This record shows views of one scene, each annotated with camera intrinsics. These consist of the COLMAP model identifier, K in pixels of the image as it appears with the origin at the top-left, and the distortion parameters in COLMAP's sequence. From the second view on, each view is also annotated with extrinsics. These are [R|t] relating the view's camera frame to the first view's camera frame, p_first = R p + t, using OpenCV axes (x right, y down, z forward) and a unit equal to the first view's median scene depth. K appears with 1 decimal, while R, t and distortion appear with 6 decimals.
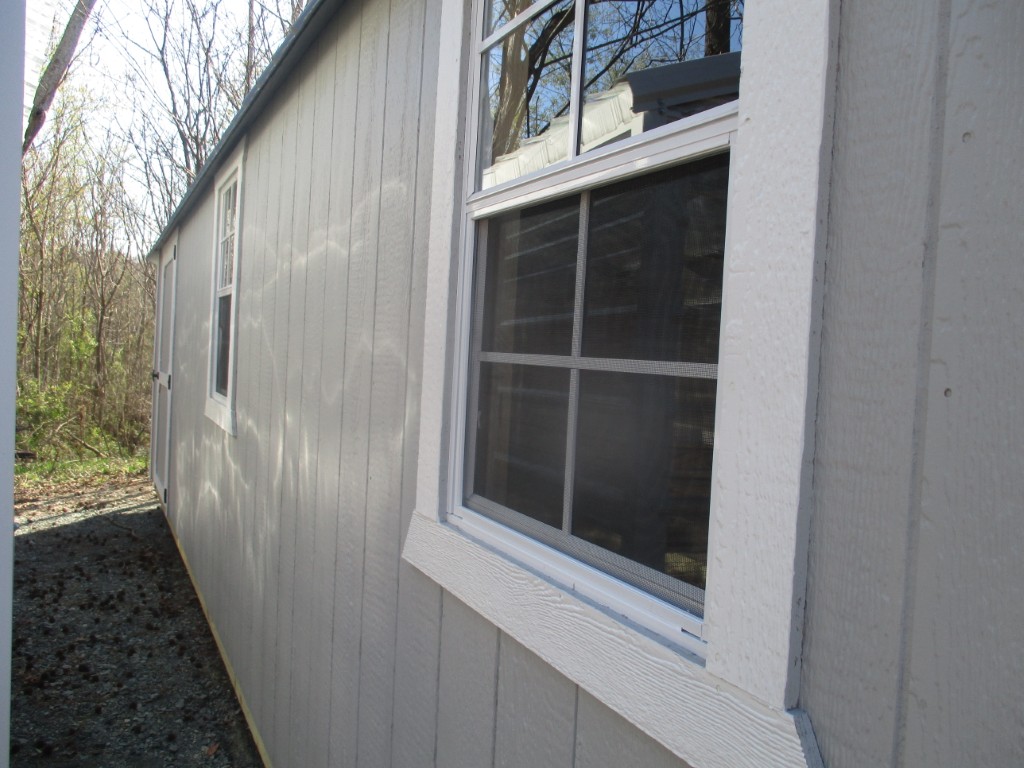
lens RADIAL K [[851.0, 0, 514.0], [0, 851.0, 389.3], [0, 0, 1]] dist [-0.025812, 0.018013]
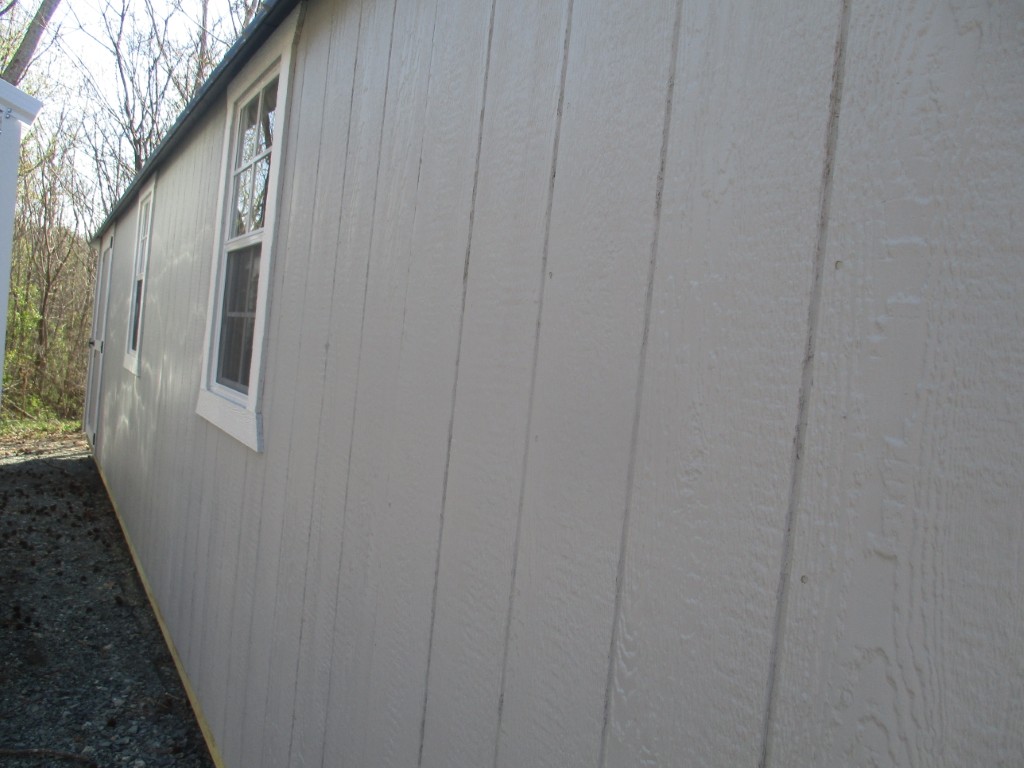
lens RADIAL K [[851.0, 0, 512.7], [0, 851.0, 377.8], [0, 0, 1]] dist [-0.025812, 0.018013]
pose [[0.997567, 0.043216, 0.054701, 0.146162], [-0.042625, 0.999020, -0.011908, 0.029942], [-0.055162, 0.009548, 0.998432, -0.307943]]
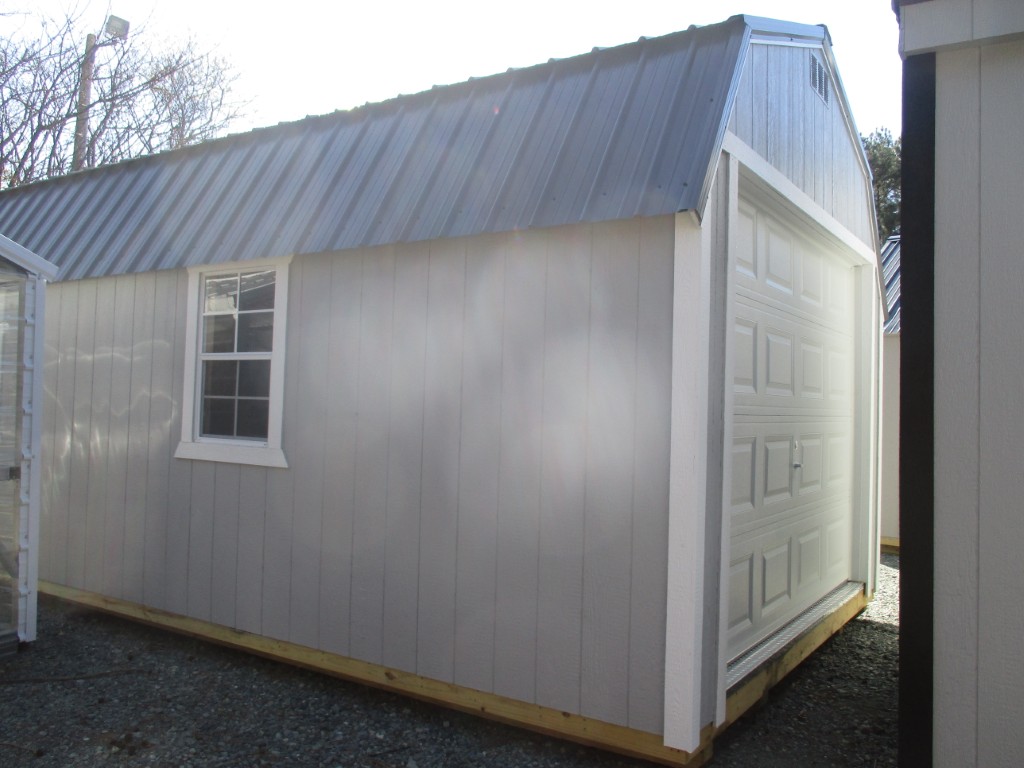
lens RADIAL K [[851.0, 0, 511.4], [0, 851.0, 382.2], [0, 0, 1]] dist [-0.025812, 0.018013]
pose [[0.864961, -0.016700, 0.501561, -0.186019], [0.039119, 0.998649, -0.034212, 0.019736], [-0.500311, 0.049213, 0.864446, -0.729673]]
